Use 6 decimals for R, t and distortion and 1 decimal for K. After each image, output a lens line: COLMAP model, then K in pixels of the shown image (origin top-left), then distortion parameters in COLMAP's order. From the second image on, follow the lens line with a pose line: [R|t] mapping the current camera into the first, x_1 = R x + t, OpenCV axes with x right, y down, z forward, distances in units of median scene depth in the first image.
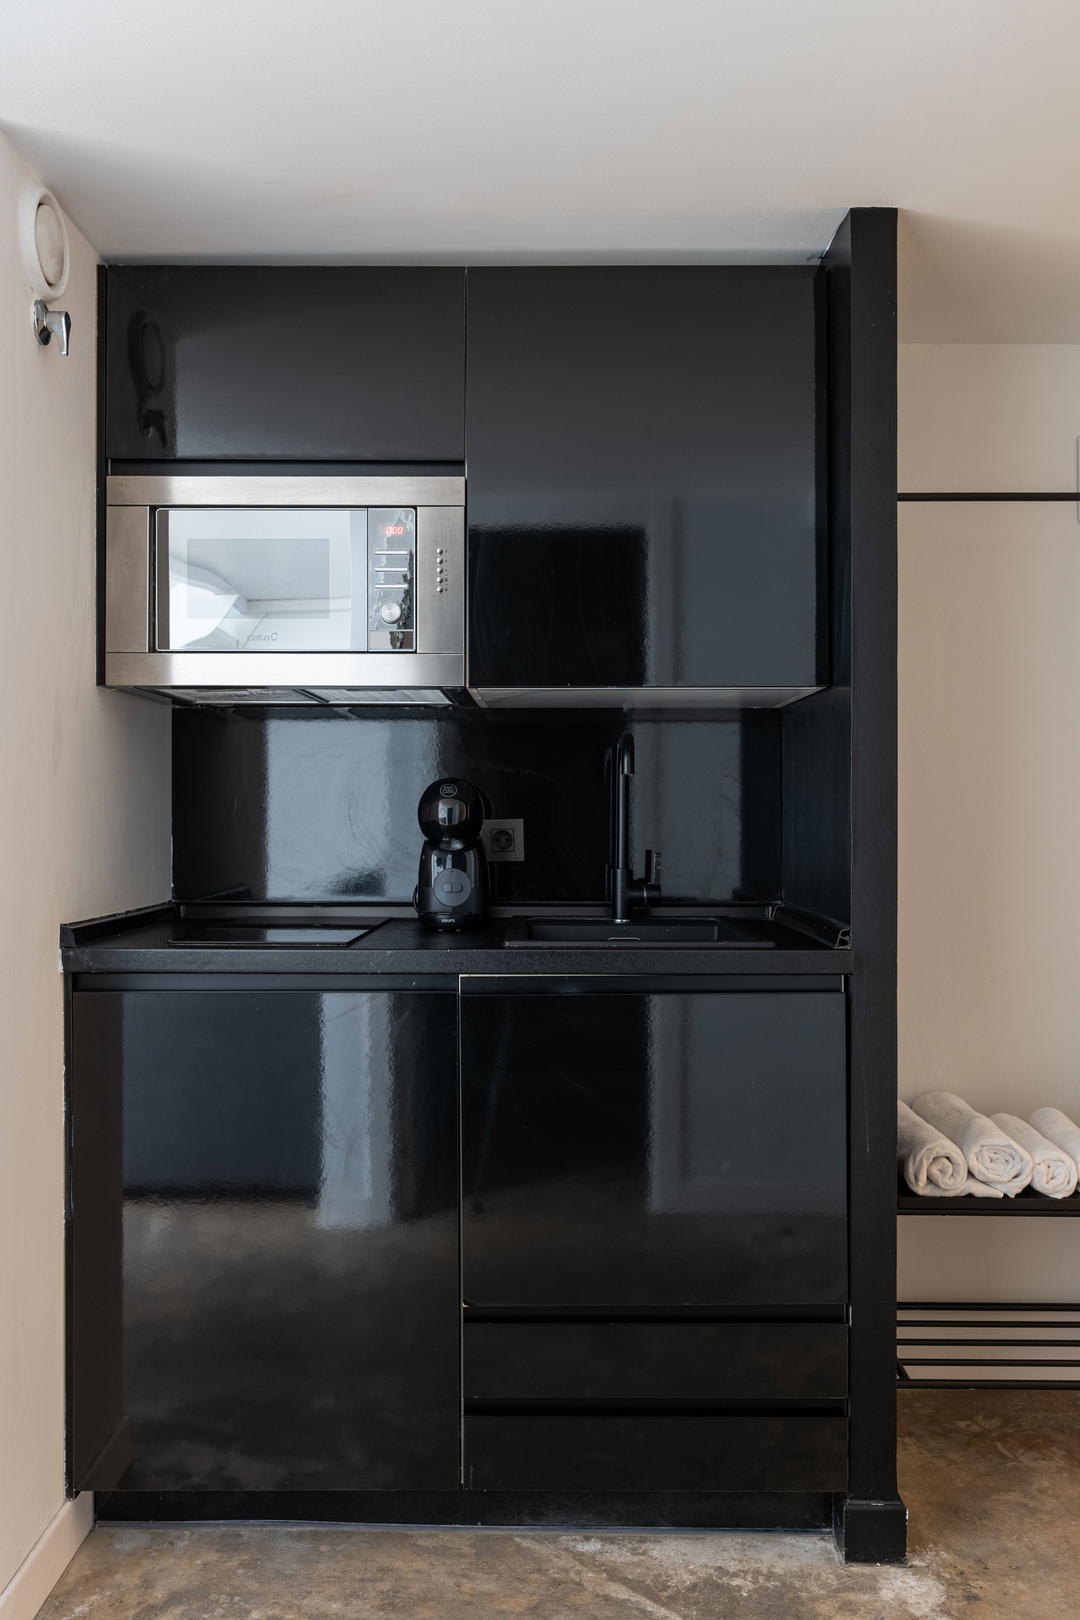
lens RADIAL K [[1241.8, 0, 536.8], [0, 1241.8, 809.8], [0, 0, 1]] dist [0.083508, 0.003071]
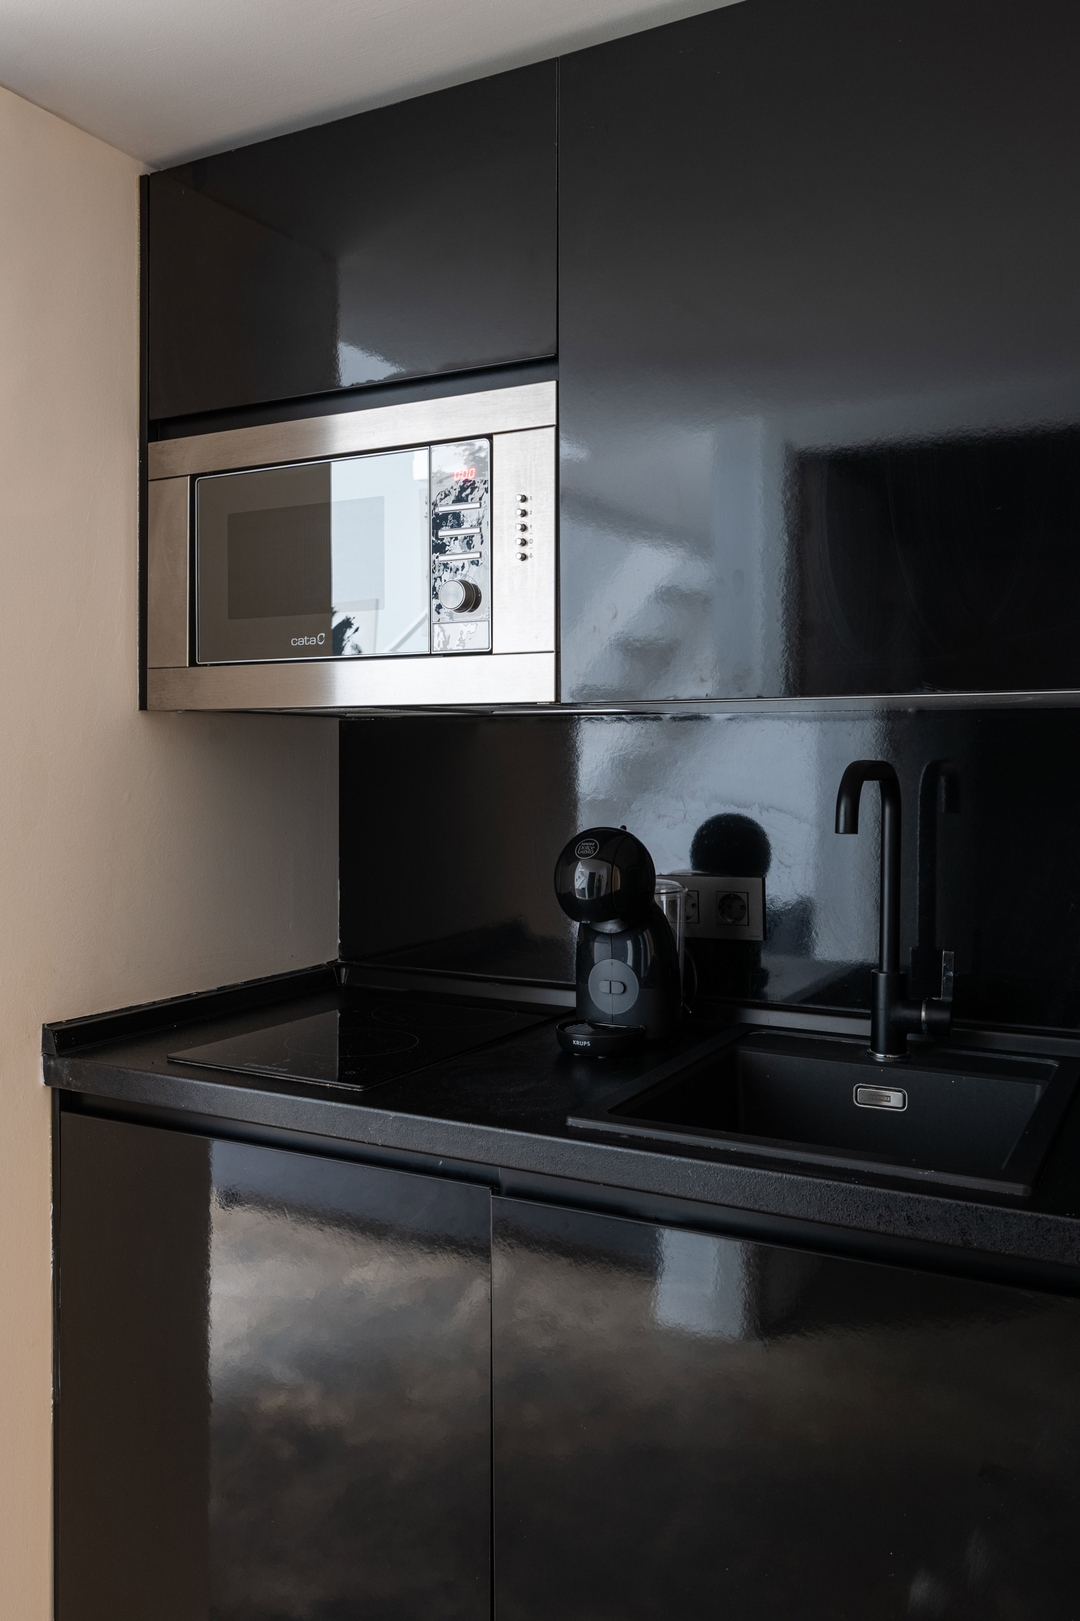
lens RADIAL K [[1246.0, 0, 552.4], [0, 1246.0, 780.9], [0, 0, 1]] dist [0.041254, -0.010049]
pose [[0.894120, 0.011293, -0.447685, 0.233637], [-0.004697, 0.999864, 0.015840, -0.068575], [0.447803, -0.012060, 0.894051, 0.413389]]
